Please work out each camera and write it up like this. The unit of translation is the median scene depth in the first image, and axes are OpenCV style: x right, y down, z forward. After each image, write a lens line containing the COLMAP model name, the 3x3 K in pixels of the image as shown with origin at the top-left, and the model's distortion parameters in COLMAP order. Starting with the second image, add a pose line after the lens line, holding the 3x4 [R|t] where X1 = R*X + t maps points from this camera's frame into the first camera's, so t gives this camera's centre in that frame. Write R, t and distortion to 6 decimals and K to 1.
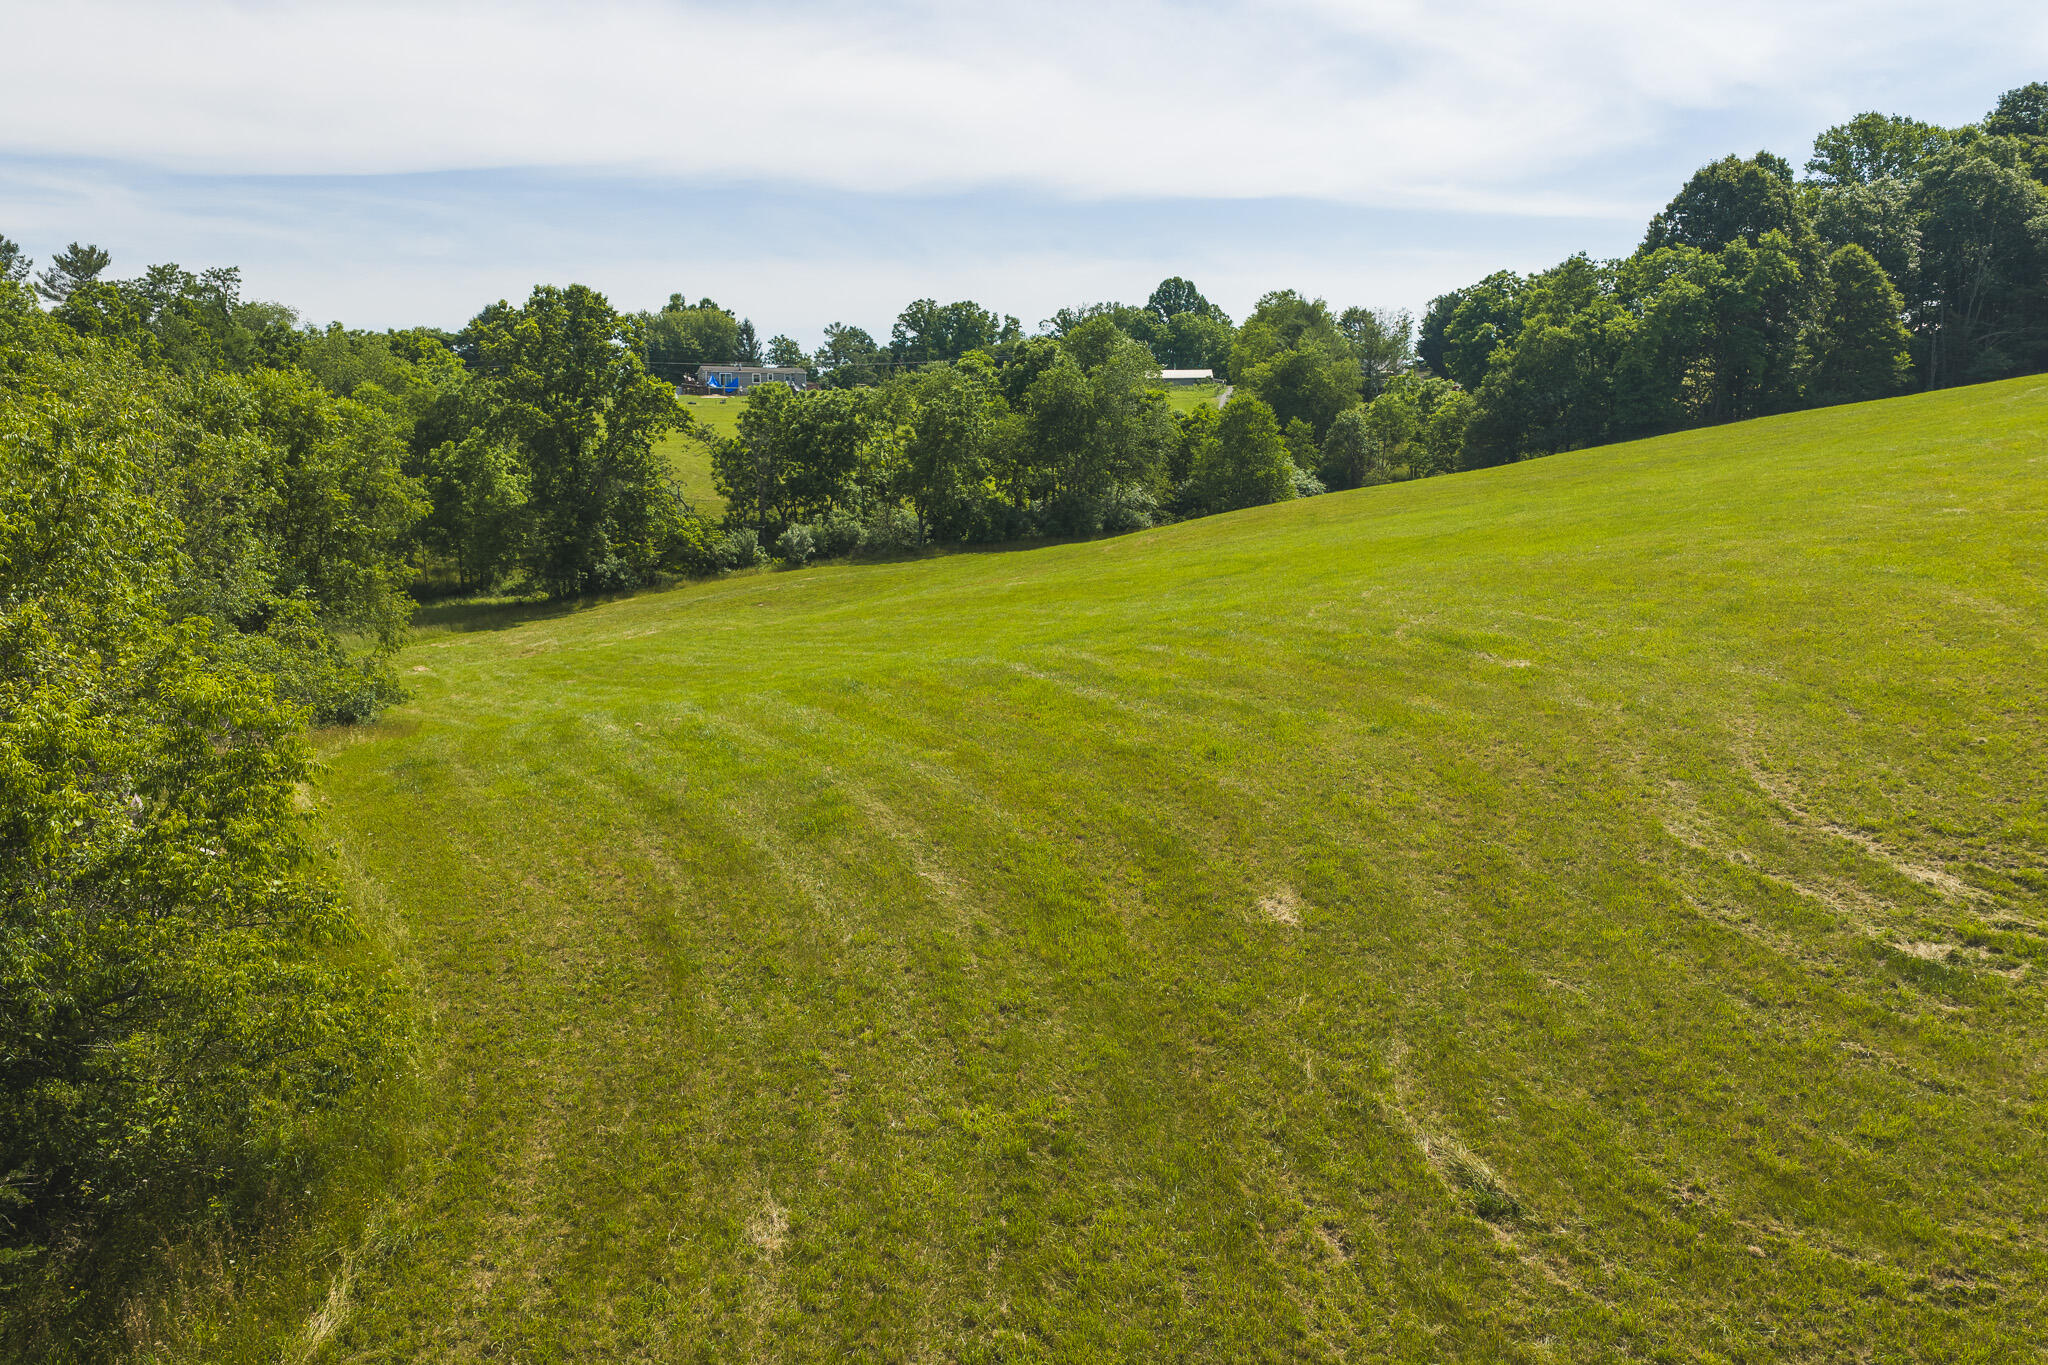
lens RADIAL K [[1703.0, 0, 1030.6], [0, 1703.0, 686.7], [0, 0, 1]] dist [0.010640, -0.005526]
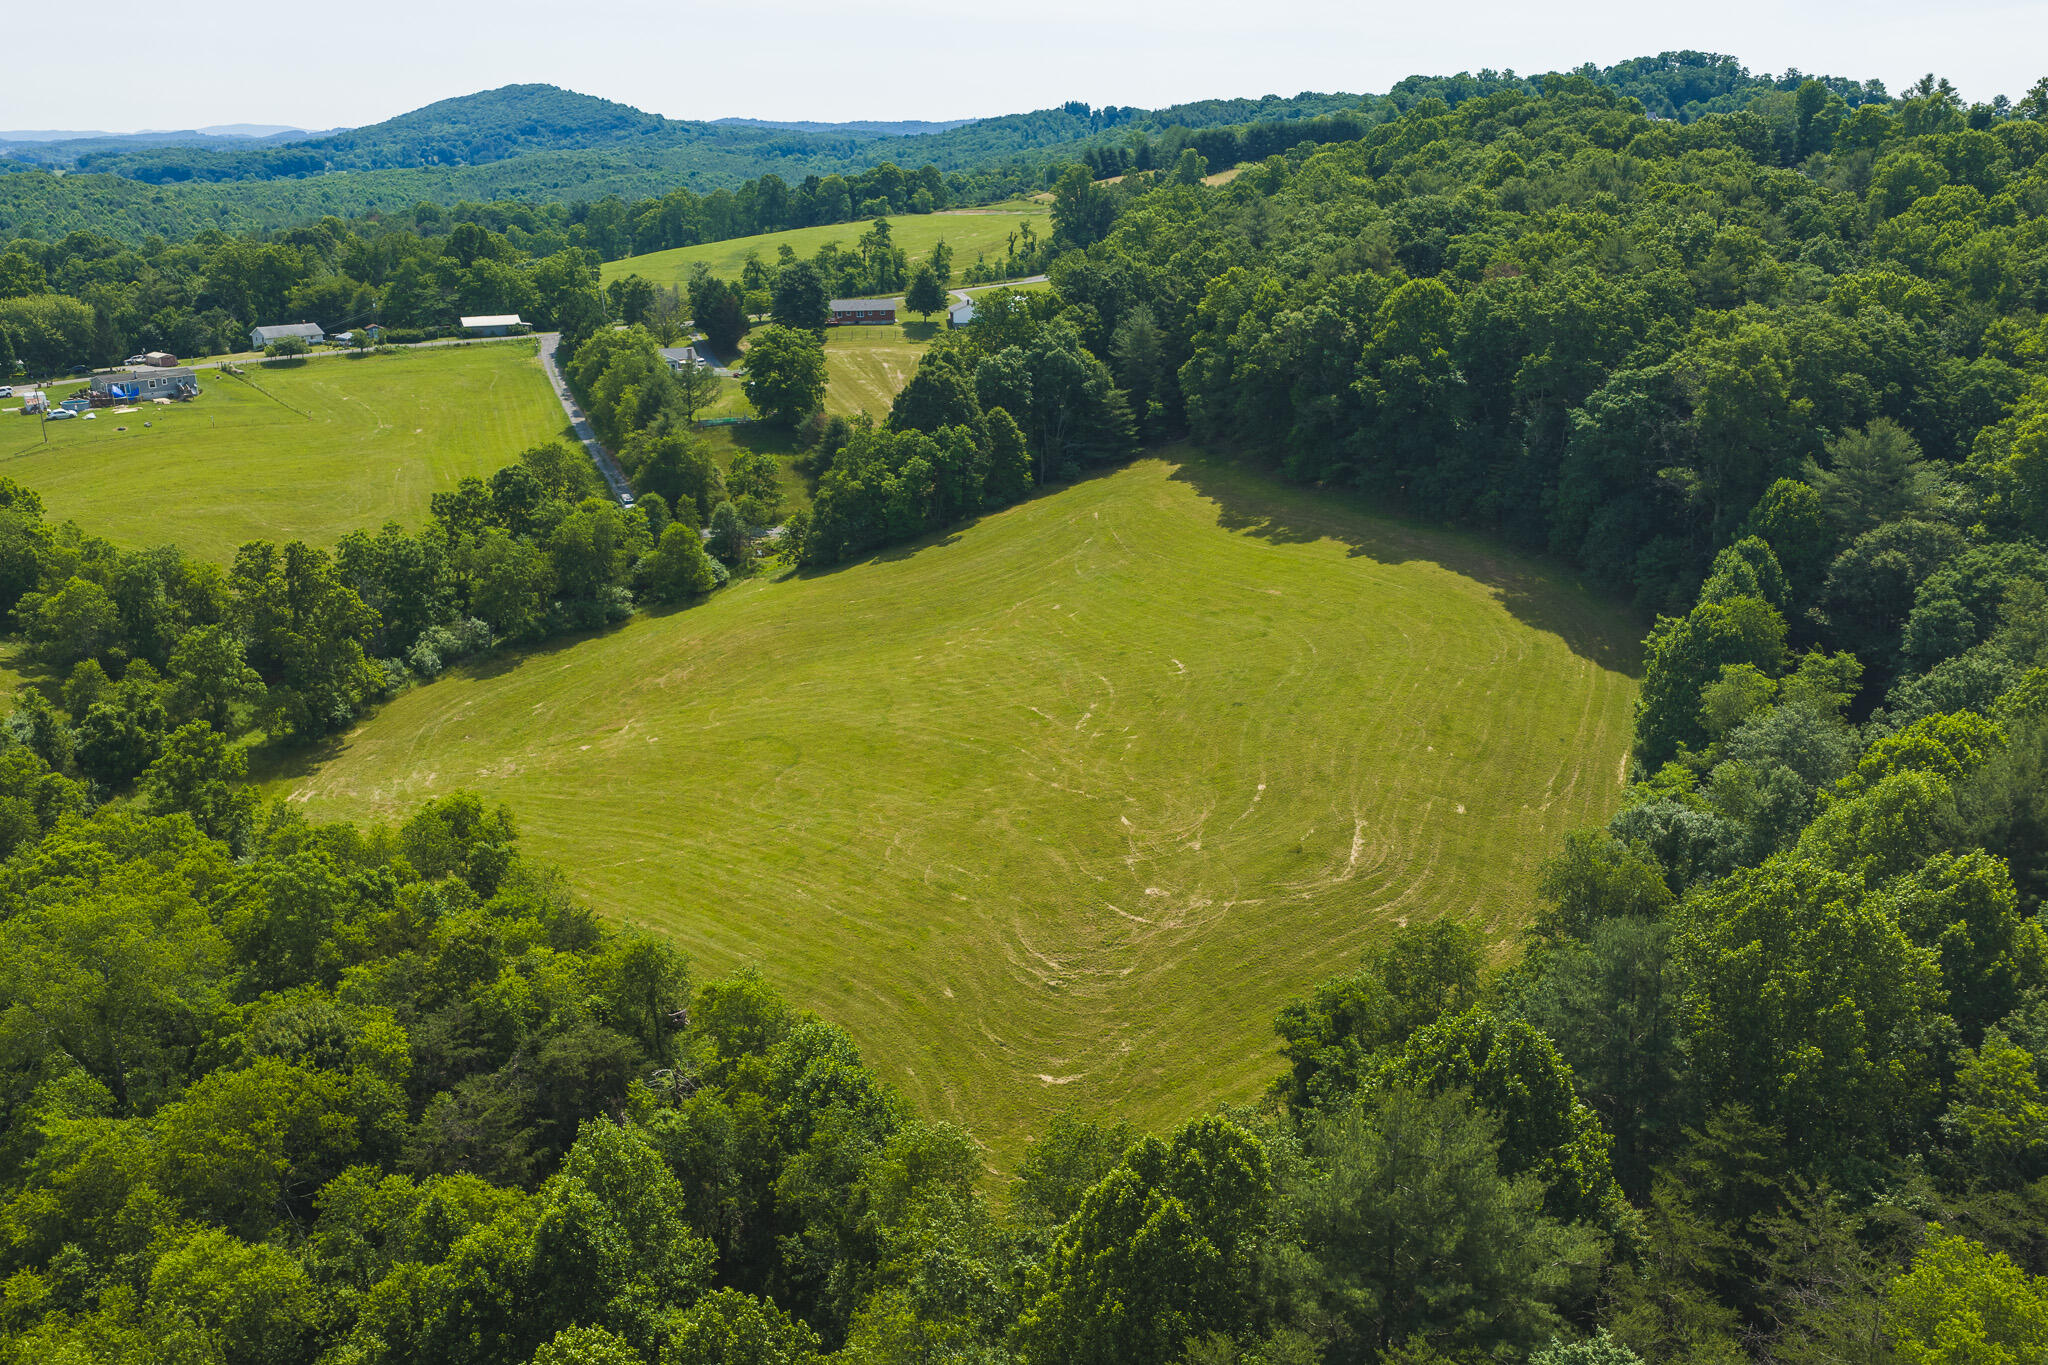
lens RADIAL K [[1703.0, 0, 1030.6], [0, 1703.0, 686.7], [0, 0, 1]] dist [0.010640, -0.005526]
pose [[0.888603, -0.141987, 0.436146, -1.666358], [0.061874, 0.979296, 0.192747, -1.671801], [-0.454484, -0.144289, 0.878991, -3.380534]]
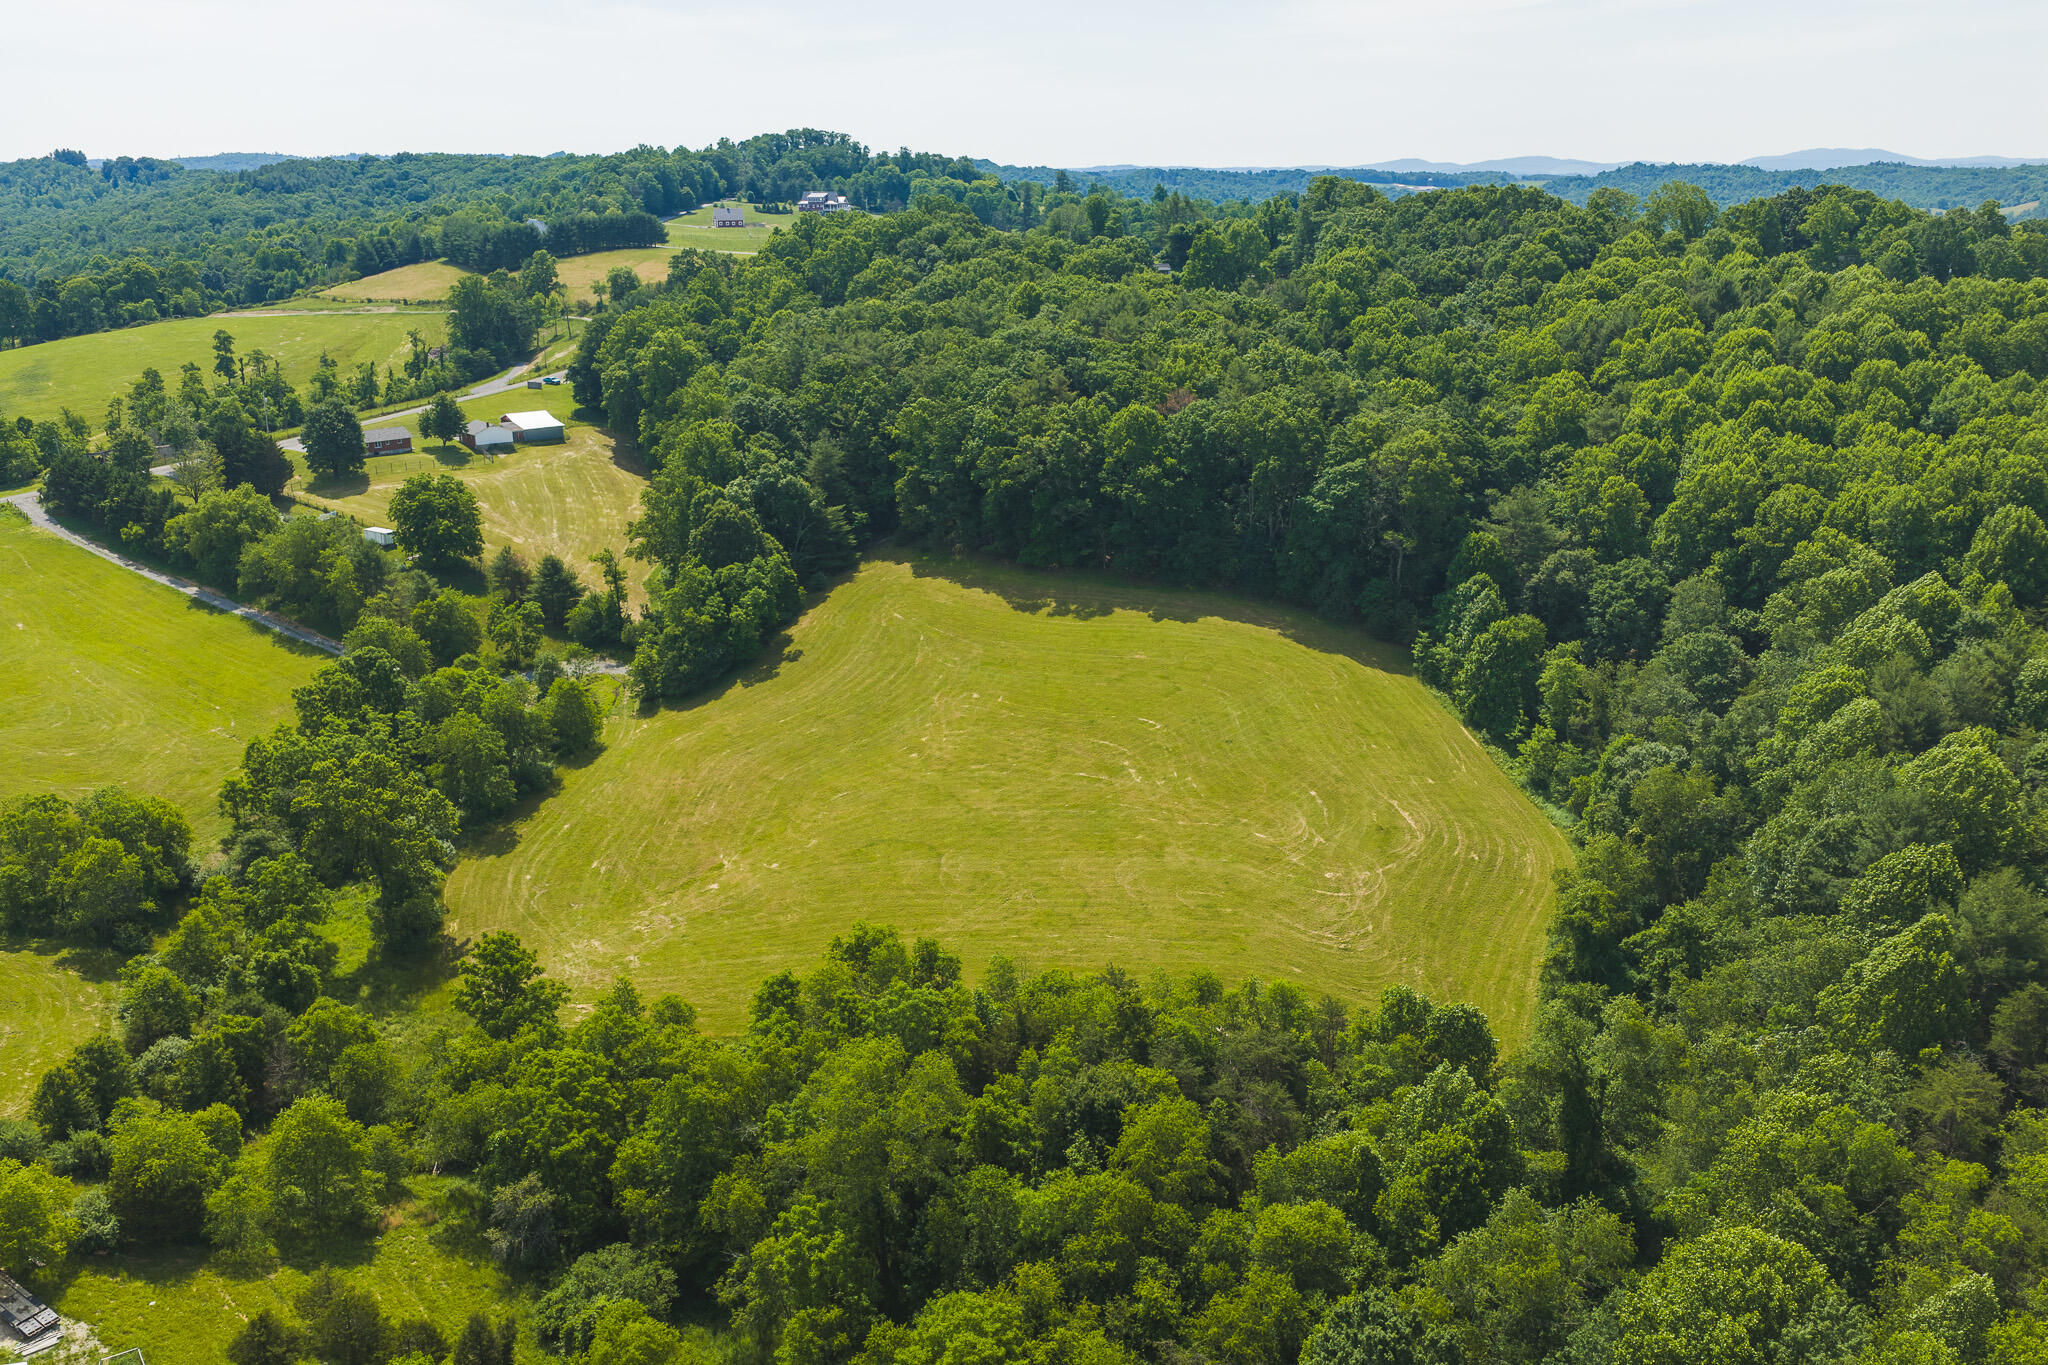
lens RADIAL K [[1703.0, 0, 1030.6], [0, 1703.0, 686.7], [0, 0, 1]] dist [0.010640, -0.005526]
pose [[0.498238, -0.256205, 0.828323, -5.850961], [0.119025, 0.966511, 0.227354, -2.702286], [-0.858832, -0.014685, 0.512047, -1.719754]]
